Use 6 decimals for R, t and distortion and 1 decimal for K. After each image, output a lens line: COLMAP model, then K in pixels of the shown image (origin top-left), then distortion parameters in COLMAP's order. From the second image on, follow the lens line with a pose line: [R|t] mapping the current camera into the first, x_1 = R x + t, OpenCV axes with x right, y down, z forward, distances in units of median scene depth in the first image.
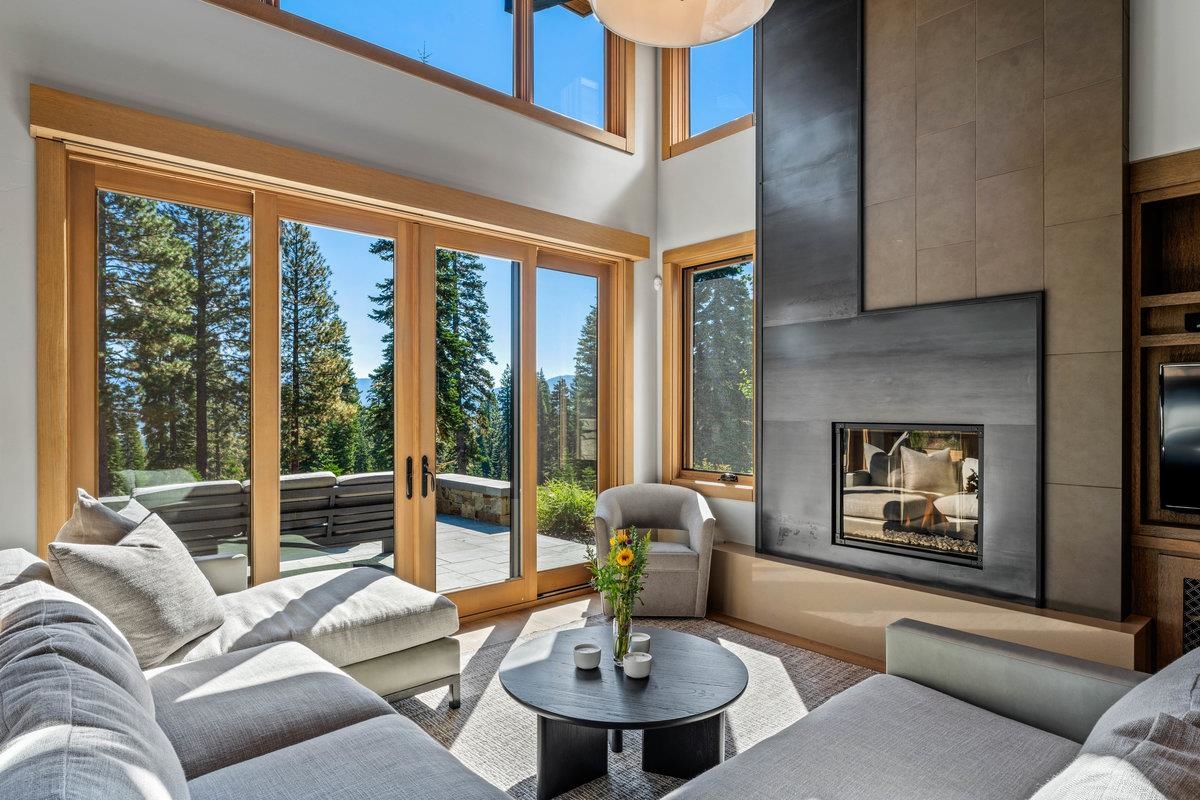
lens RADIAL K [[657.6, 0, 601.6], [0, 657.6, 415.3], [0, 0, 1]] dist [-0.002264, -0.001225]
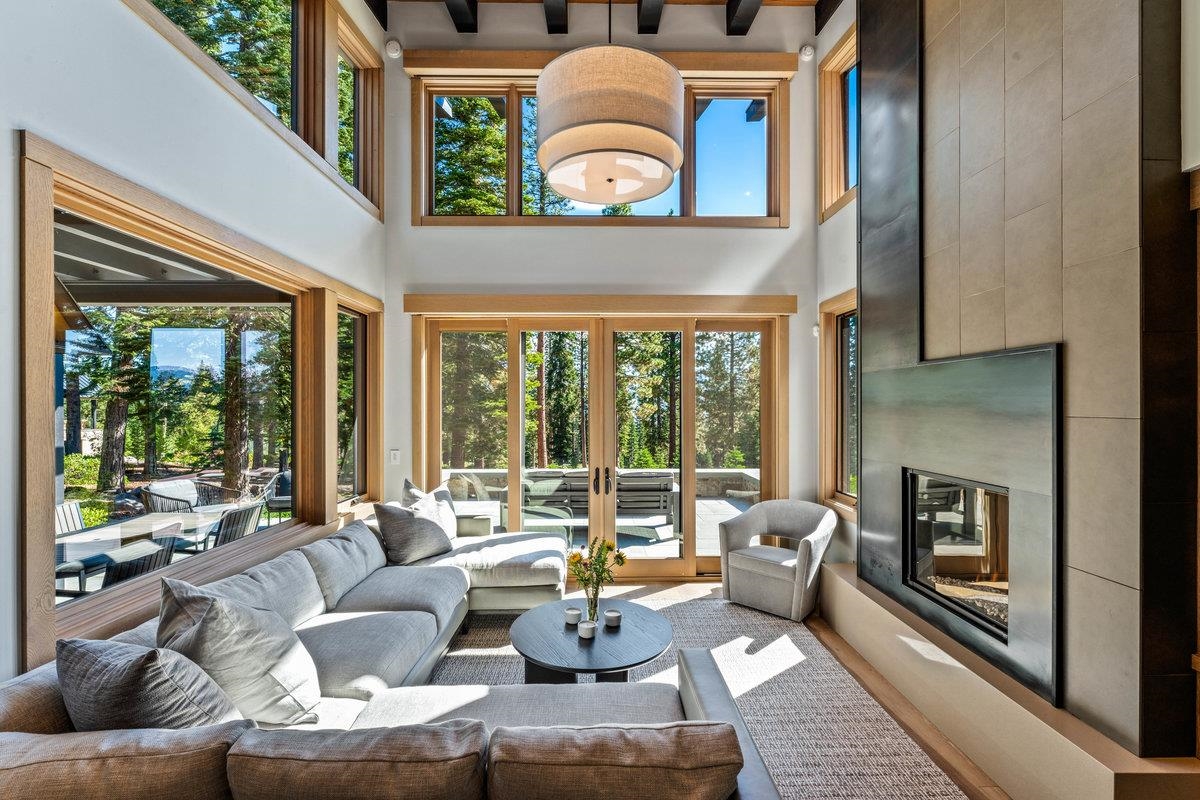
lens RADIAL K [[512.5, 0, 597.8], [0, 512.5, 406.6], [0, 0, 1]] dist [-0.000578, 0.000253]
pose [[0.752246, 0.000350, -0.658882, 0.395233], [-0.003172, 0.999990, -0.003091, -0.060752], [0.658874, 0.004415, 0.752240, 0.054440]]
